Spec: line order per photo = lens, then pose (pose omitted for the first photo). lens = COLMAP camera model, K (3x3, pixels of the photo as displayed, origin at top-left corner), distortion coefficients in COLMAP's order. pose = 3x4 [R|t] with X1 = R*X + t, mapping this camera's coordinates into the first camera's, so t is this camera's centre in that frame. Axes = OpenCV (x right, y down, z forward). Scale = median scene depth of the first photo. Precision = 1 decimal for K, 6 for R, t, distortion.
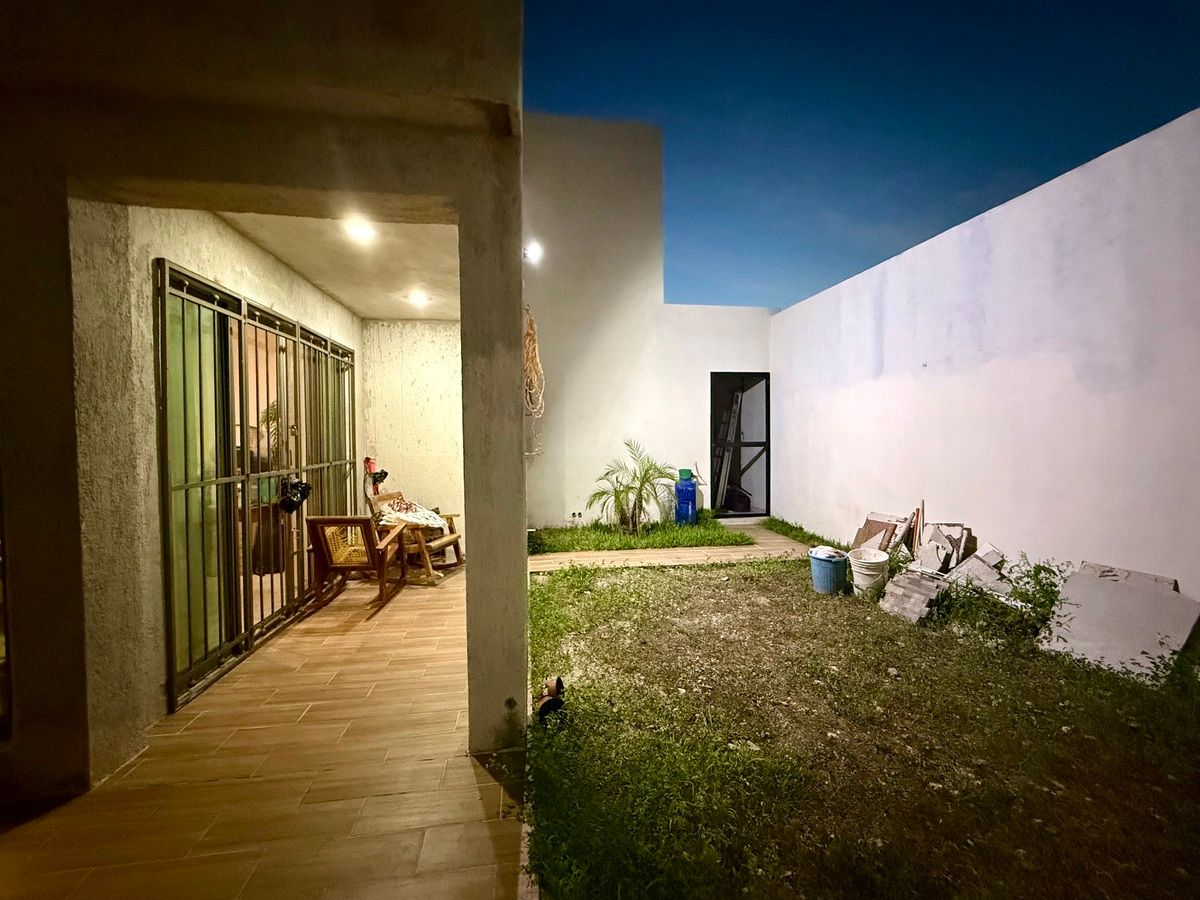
lens RADIAL K [[480.6, 0, 598.6], [0, 480.6, 447.0], [0, 0, 1]] dist [0.001457, 0.000134]
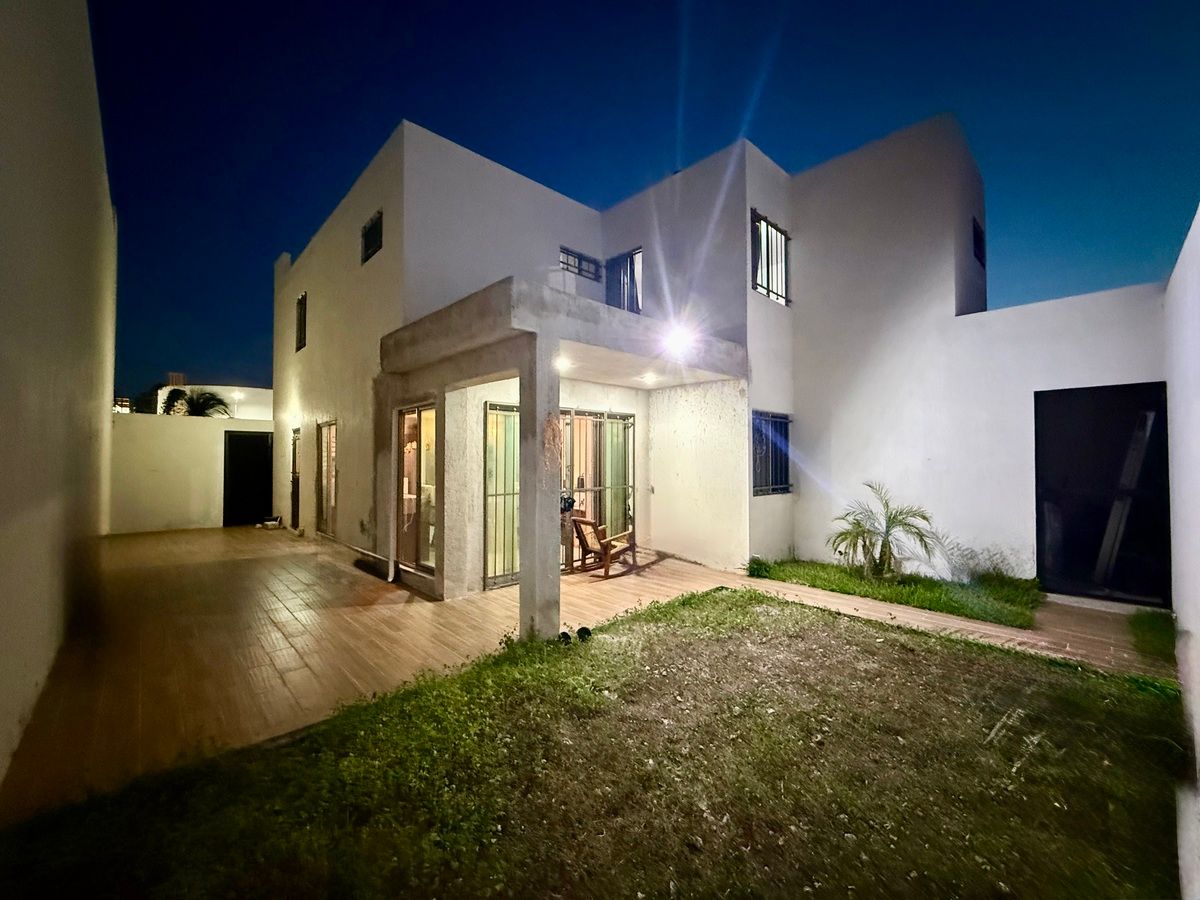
lens RADIAL K [[480.6, 0, 598.6], [0, 480.6, 447.0], [0, 0, 1]] dist [0.001457, 0.000134]
pose [[0.574140, -0.013881, -0.818639, 0.707849], [-0.026612, 0.999012, -0.035604, -0.040885], [0.818324, 0.042228, 0.573204, 0.042242]]
